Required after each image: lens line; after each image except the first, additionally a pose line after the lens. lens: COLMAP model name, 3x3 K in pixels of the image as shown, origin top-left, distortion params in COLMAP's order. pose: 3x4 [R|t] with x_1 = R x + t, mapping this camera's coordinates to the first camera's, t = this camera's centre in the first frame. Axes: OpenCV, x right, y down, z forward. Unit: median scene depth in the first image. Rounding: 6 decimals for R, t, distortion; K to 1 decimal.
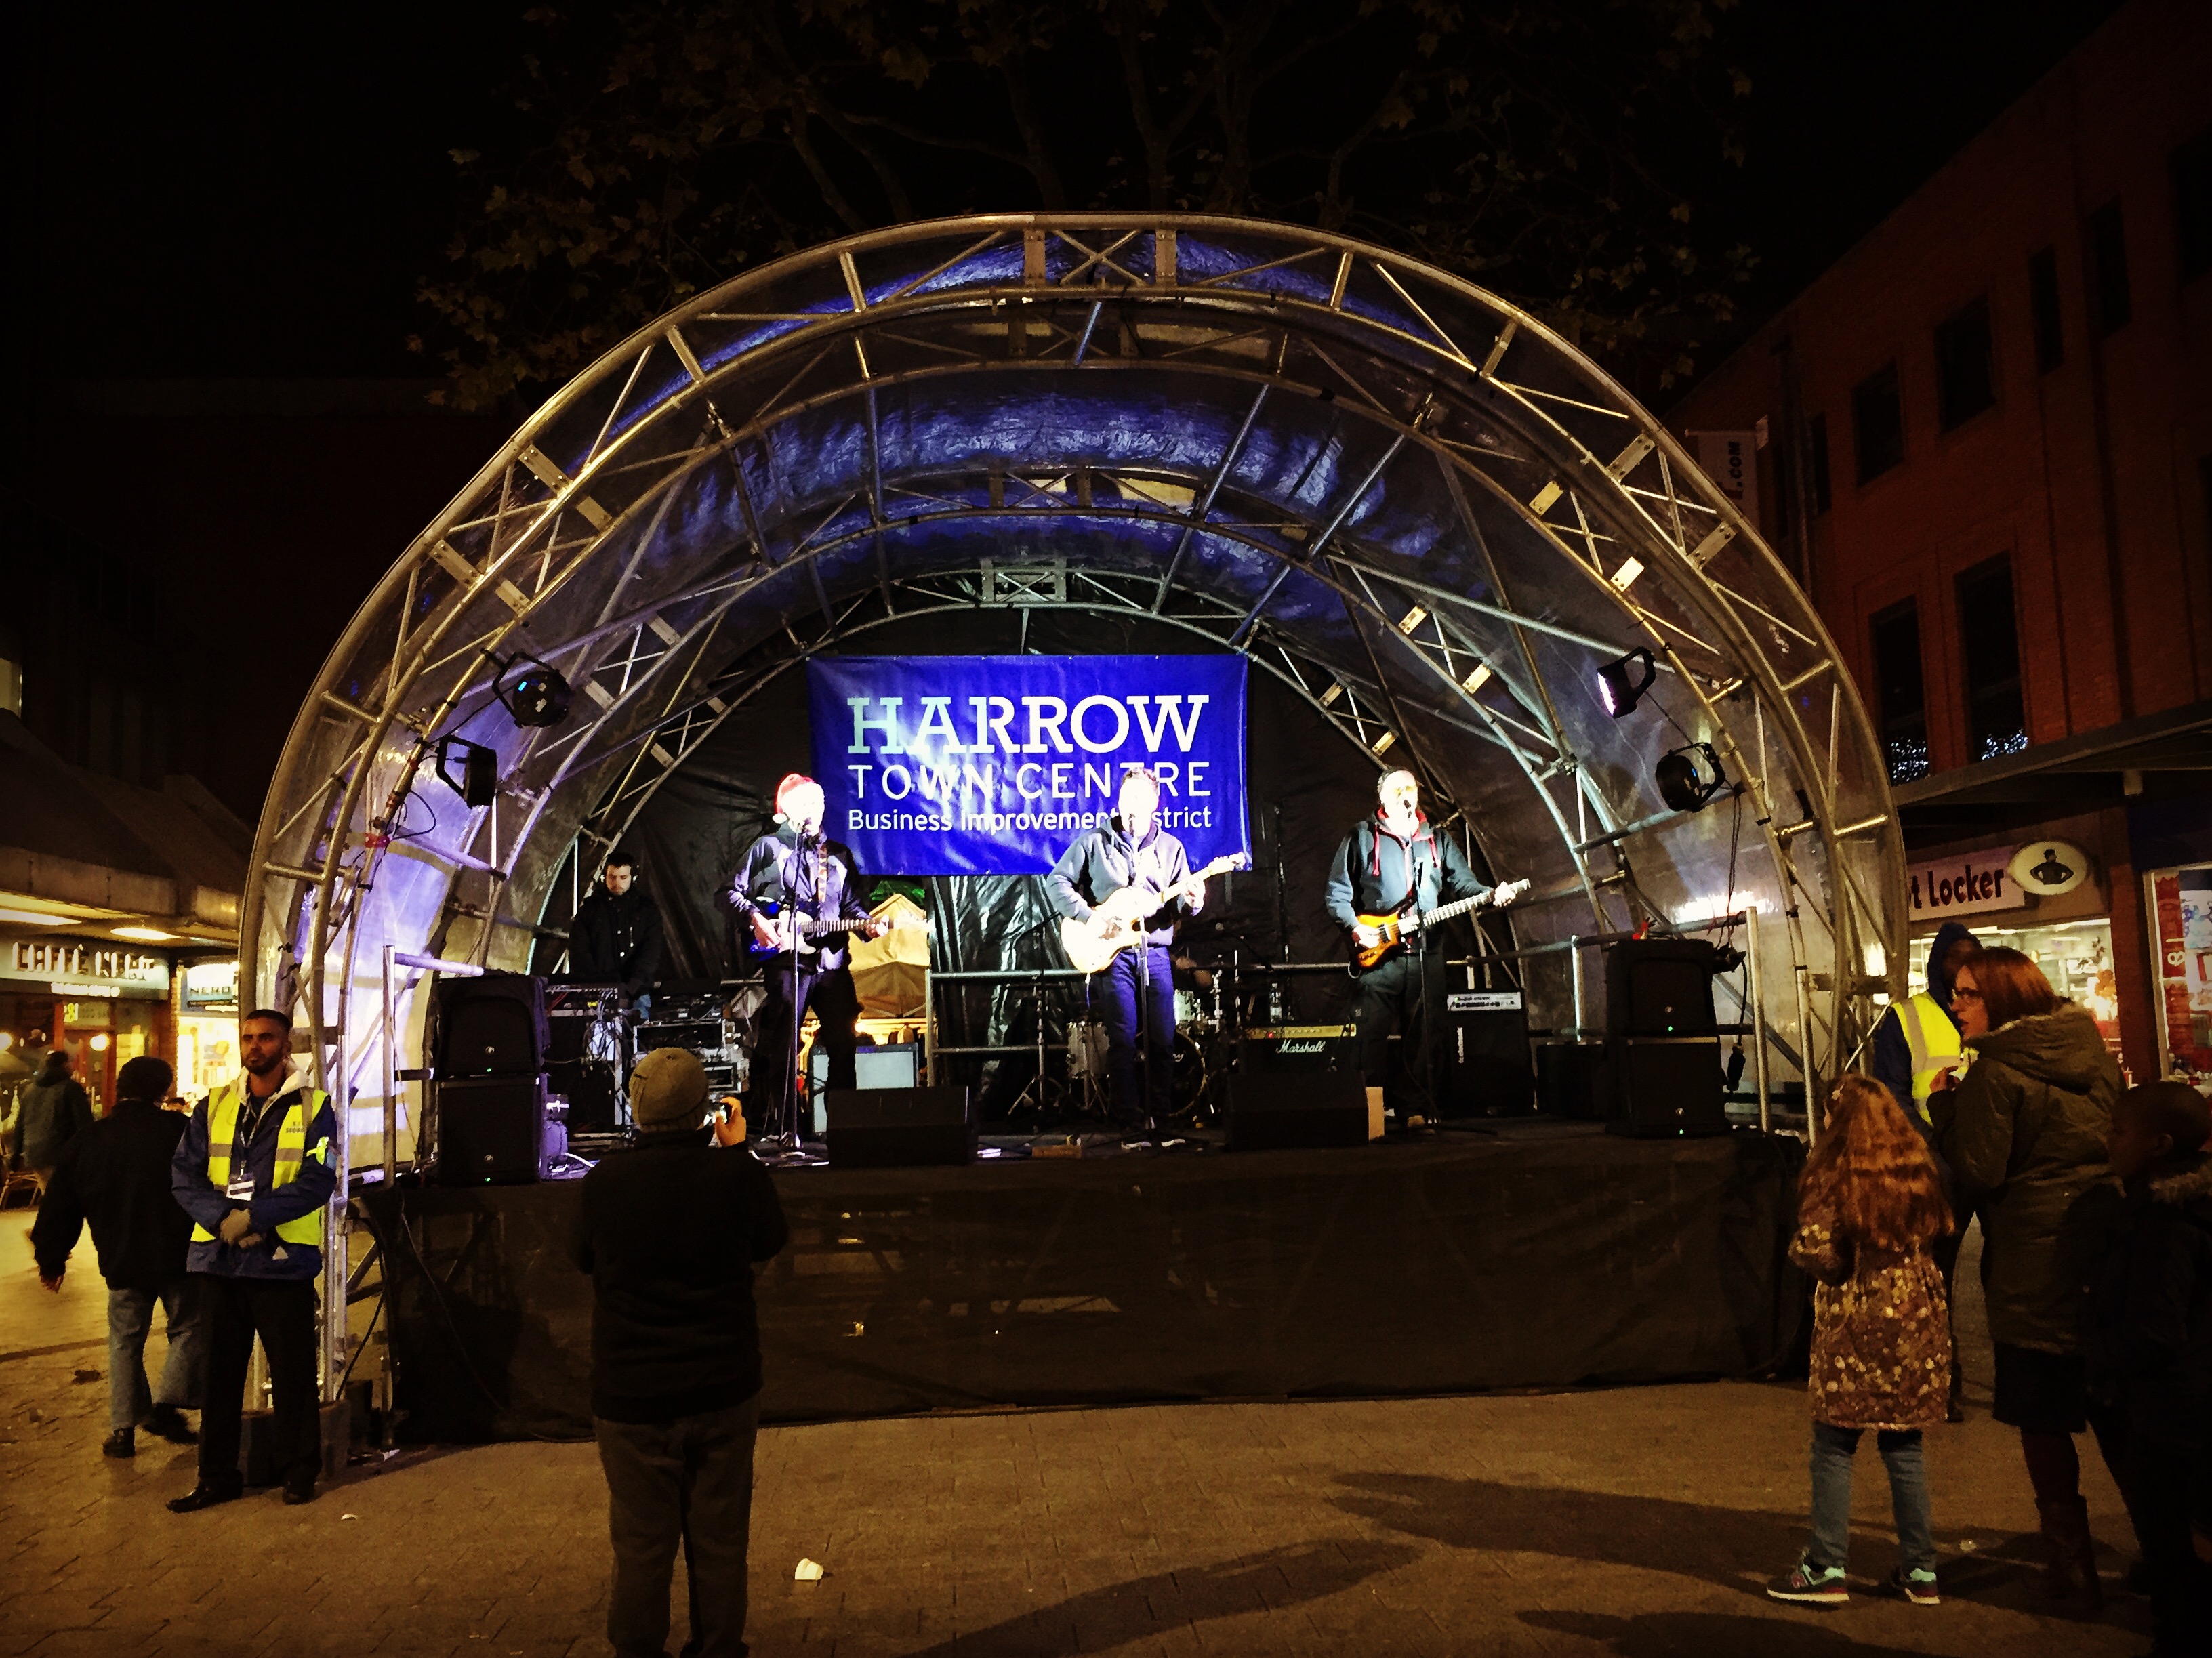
lens RADIAL K [[1999.0, 0, 1155.7], [0, 1999.0, 787.4], [0, 0, 1]] dist [0.004113, 0.074989]
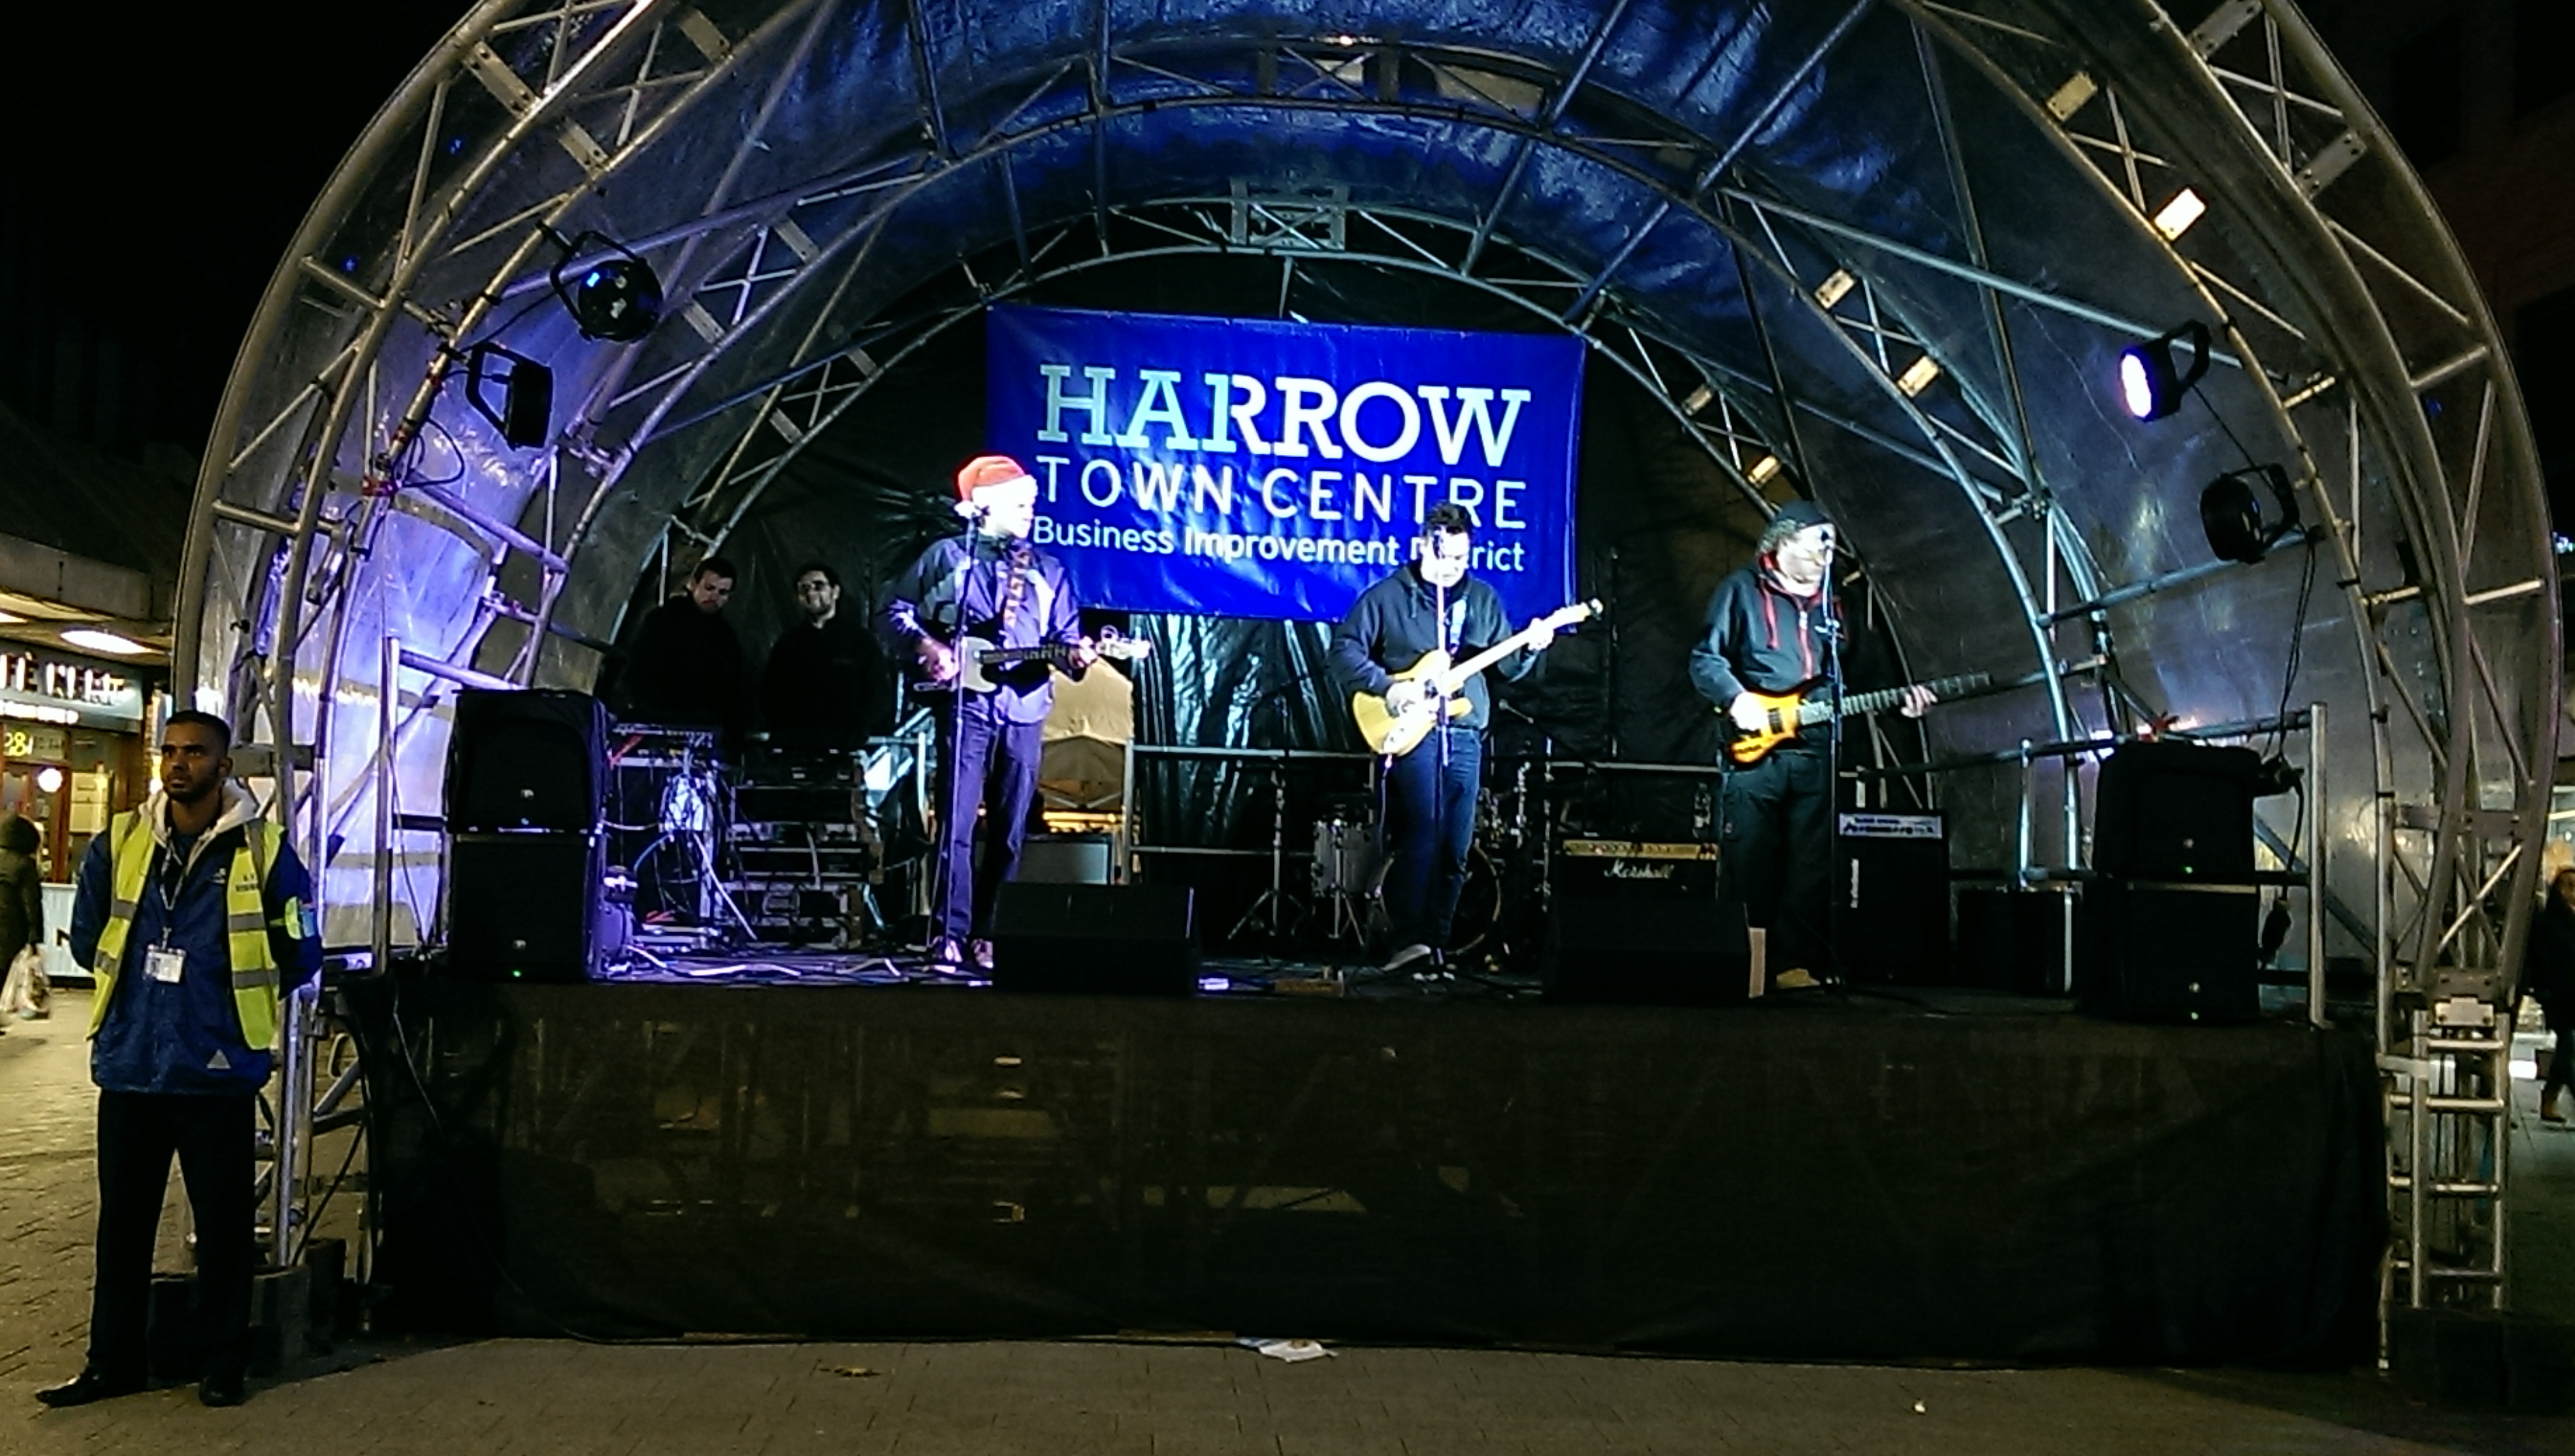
lens RADIAL K [[2315.2, 0, 1287.5], [0, 2315.2, 728.0], [0, 0, 1]] dist [0.033751, -0.004440]
pose [[0.997874, 0.060154, -0.025089, -0.037334], [-0.058735, 0.996819, 0.053876, 0.040501], [0.028250, -0.052288, 0.998232, 0.158010]]
